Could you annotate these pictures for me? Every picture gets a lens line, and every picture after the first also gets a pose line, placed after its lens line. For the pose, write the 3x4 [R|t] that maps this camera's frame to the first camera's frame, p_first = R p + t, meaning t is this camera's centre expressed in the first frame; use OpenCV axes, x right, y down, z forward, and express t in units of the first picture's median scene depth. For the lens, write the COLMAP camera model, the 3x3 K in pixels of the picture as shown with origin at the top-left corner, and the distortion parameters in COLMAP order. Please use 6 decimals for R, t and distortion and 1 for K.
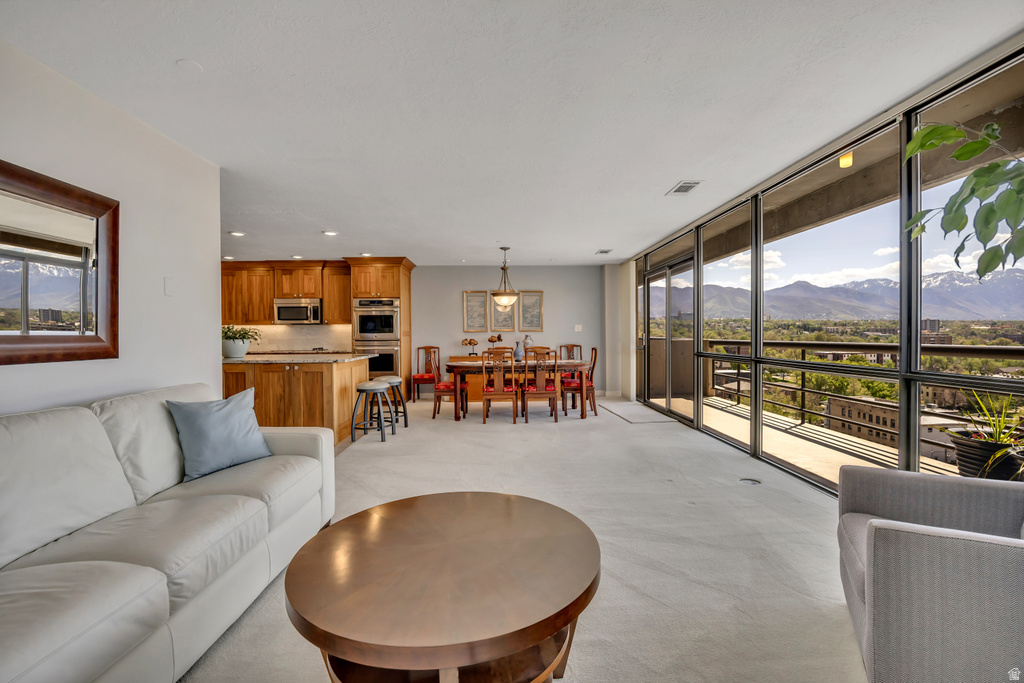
lens RADIAL K [[446.7, 0, 511.5], [0, 446.7, 337.6], [0, 0, 1]] dist [-0.008762, 0.000085]
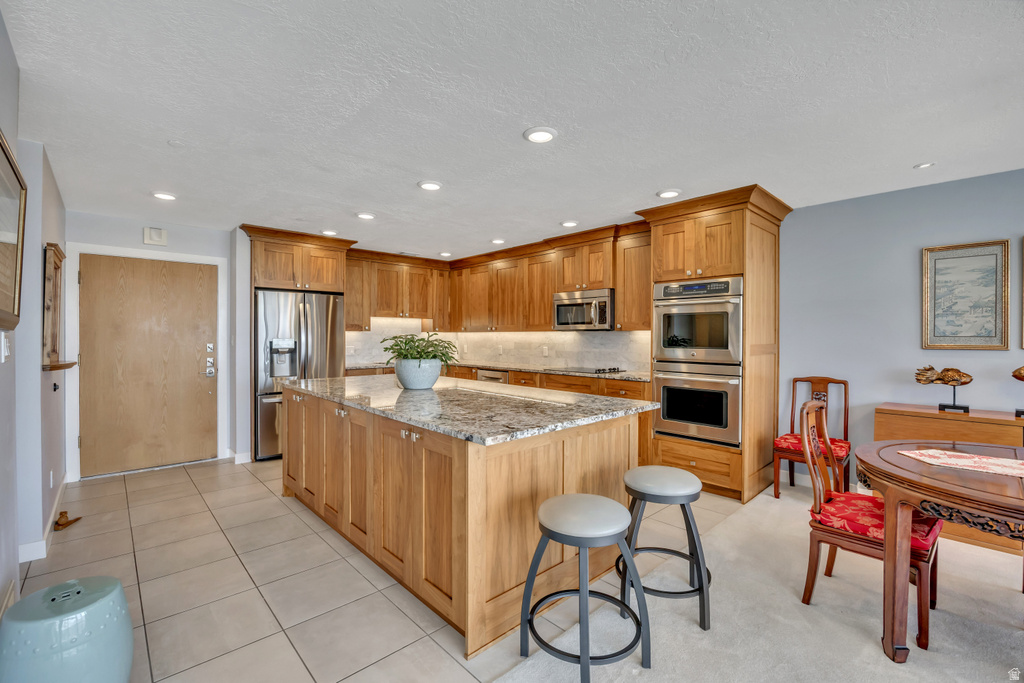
lens RADIAL K [[446.7, 0, 511.5], [0, 446.7, 337.6], [0, 0, 1]] dist [-0.008762, 0.000085]
pose [[0.664467, 0.012773, -0.747209, -0.055647], [-0.014570, 0.999885, 0.004135, -0.019764], [0.747176, 0.008139, 0.664577, 0.466128]]
